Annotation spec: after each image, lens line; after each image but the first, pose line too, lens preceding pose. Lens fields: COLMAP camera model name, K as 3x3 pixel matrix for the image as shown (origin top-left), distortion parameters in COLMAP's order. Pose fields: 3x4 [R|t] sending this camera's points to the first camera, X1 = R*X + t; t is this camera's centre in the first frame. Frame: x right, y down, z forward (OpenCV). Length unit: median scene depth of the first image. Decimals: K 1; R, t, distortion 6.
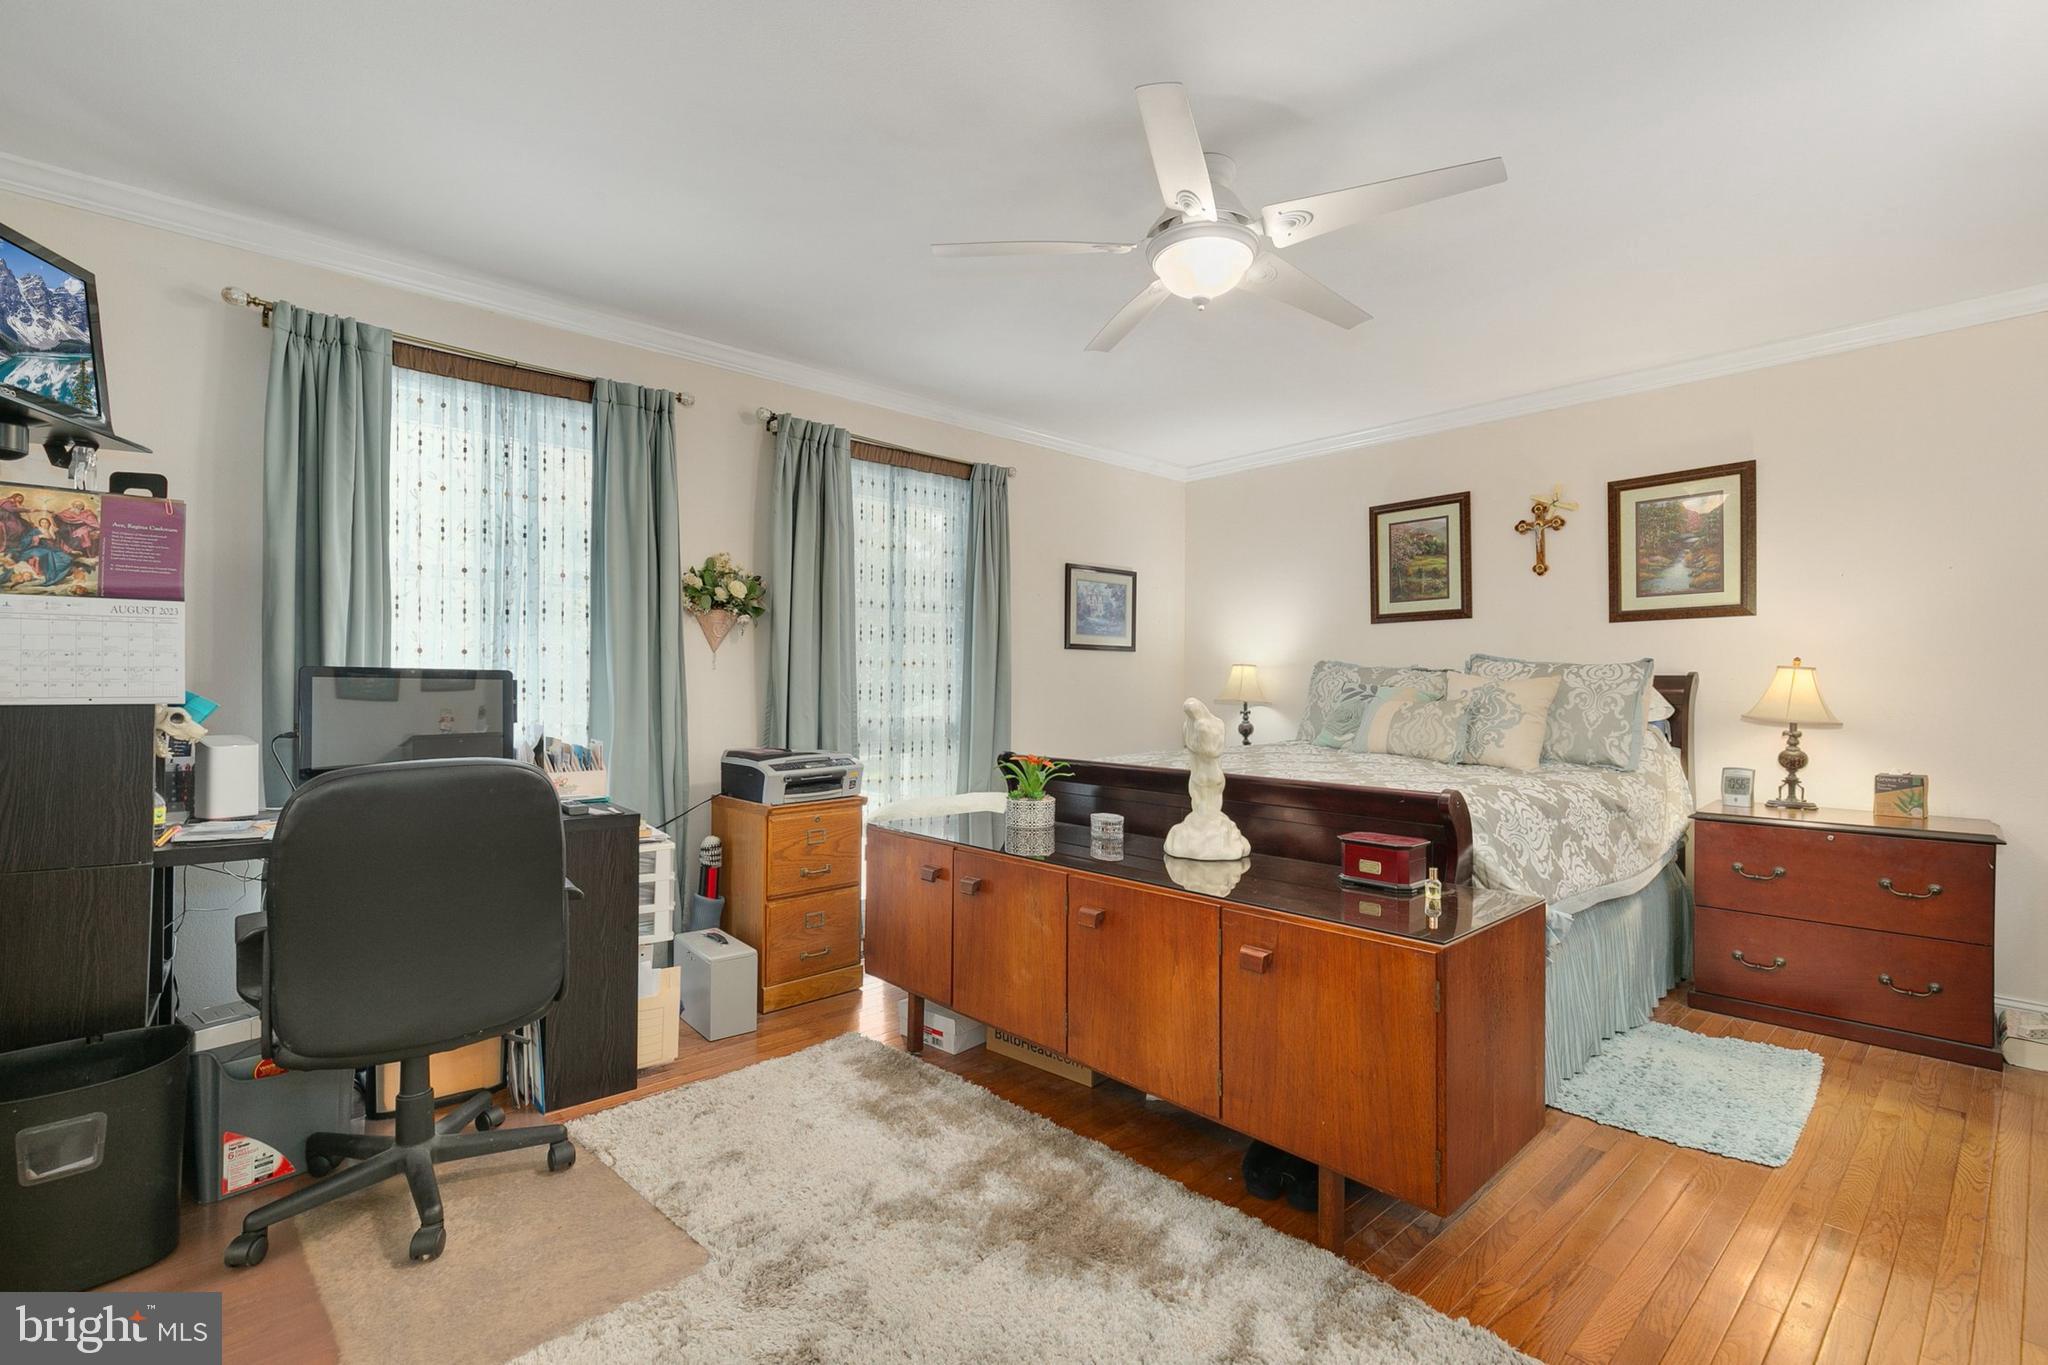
lens RADIAL K [[880.4, 0, 931.0], [0, 880.4, 680.1], [0, 0, 1]] dist [0.000427, -0.000274]
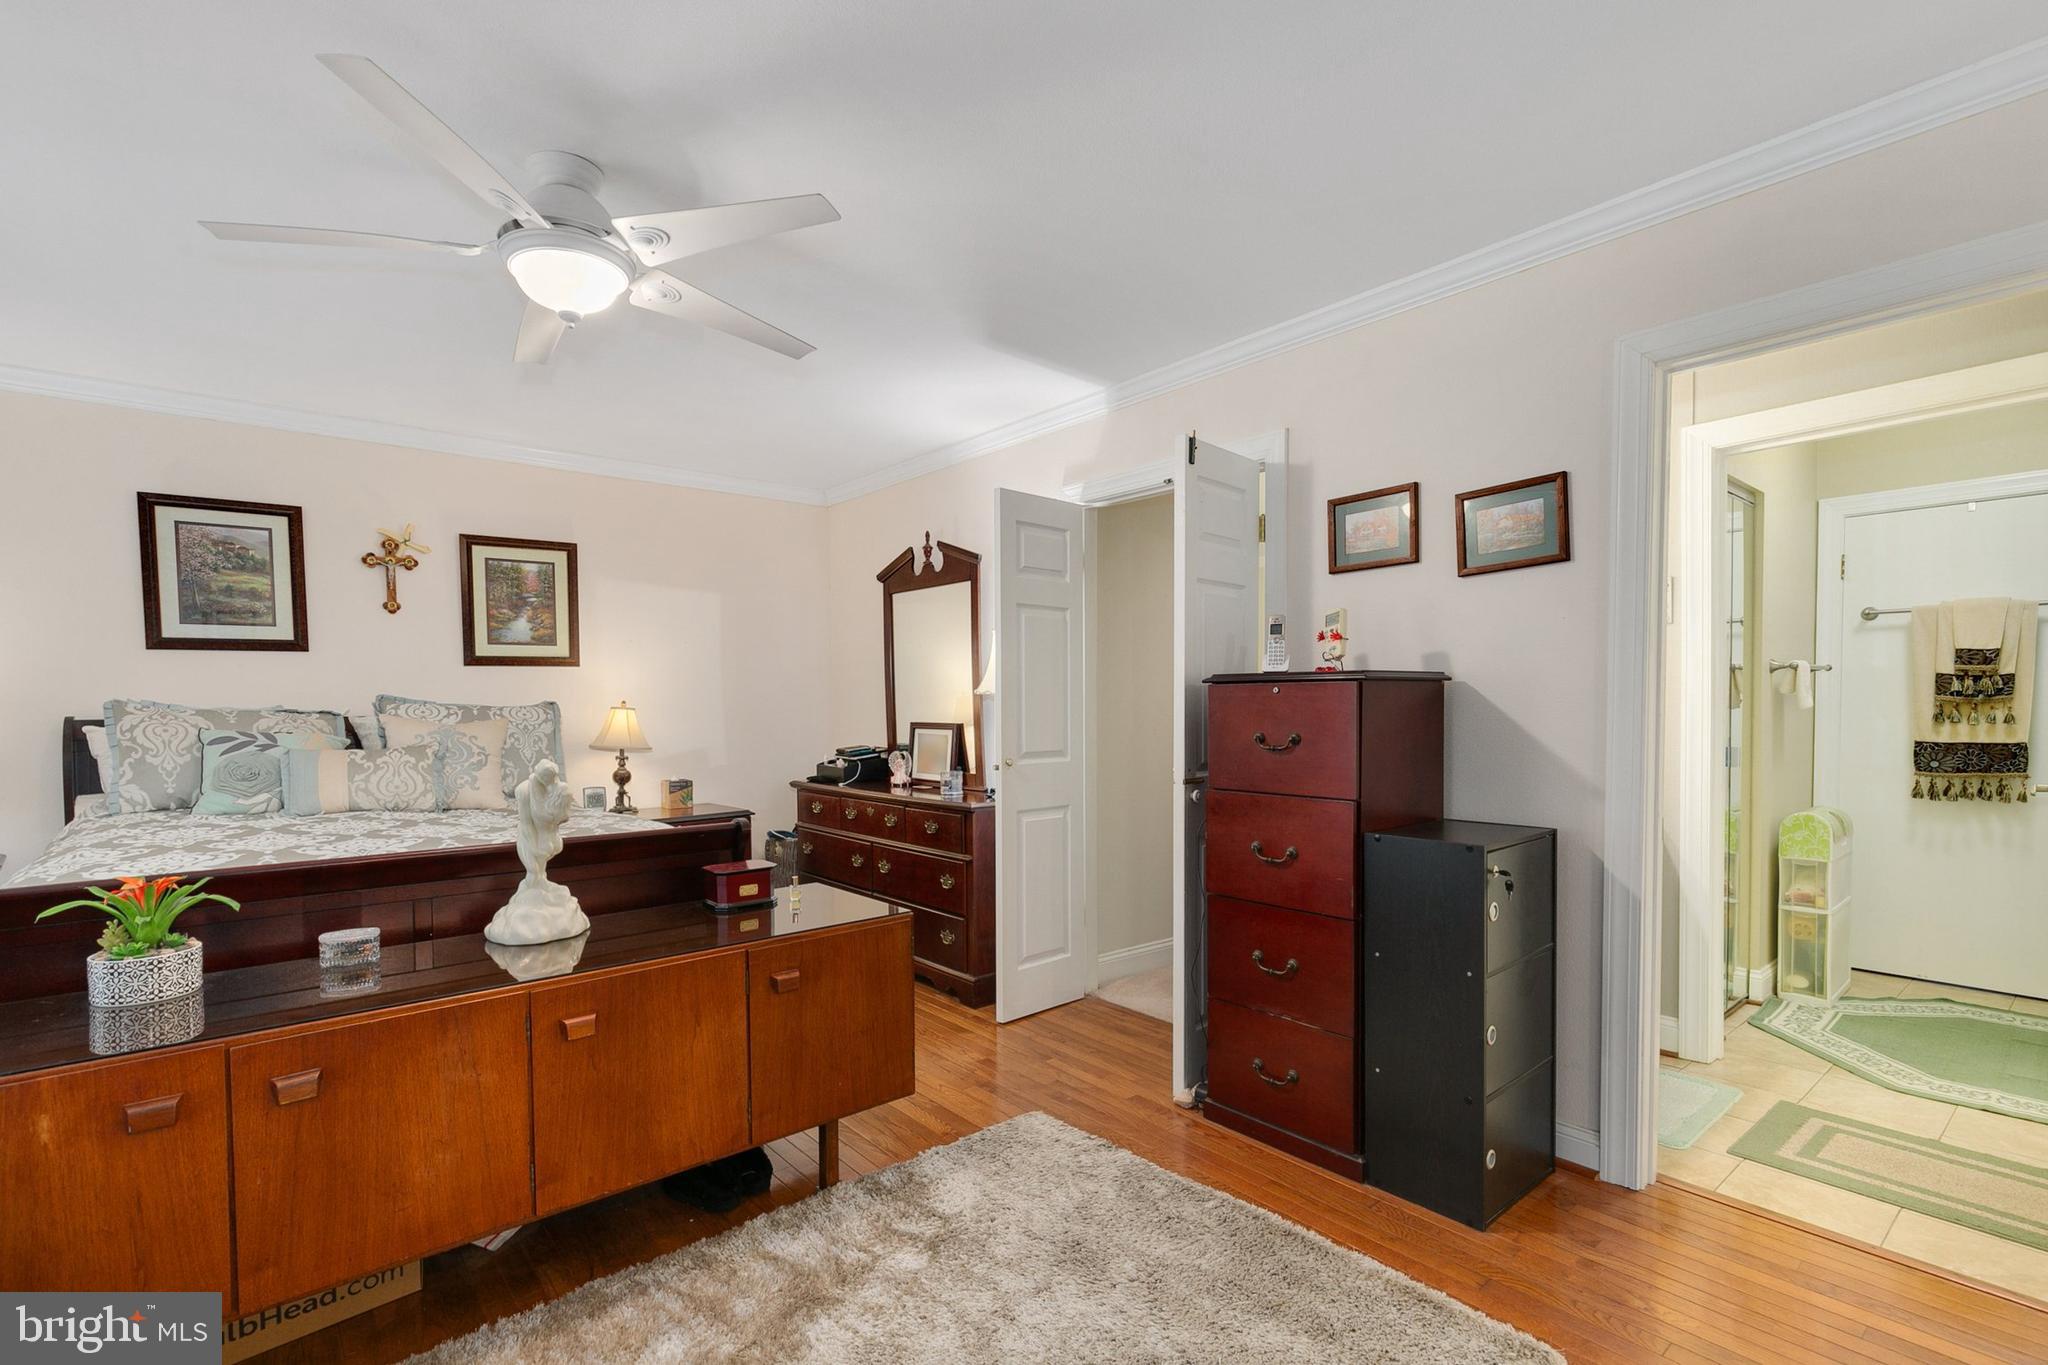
lens RADIAL K [[963.6, 0, 1026.0], [0, 963.6, 722.3], [0, 0, 1]] dist [0.001410, -0.000253]
pose [[0.002581, -0.028172, 0.999600, -0.407409], [0.006935, 0.999580, 0.028154, -0.024907], [-0.999973, 0.006860, 0.002775, 0.316906]]
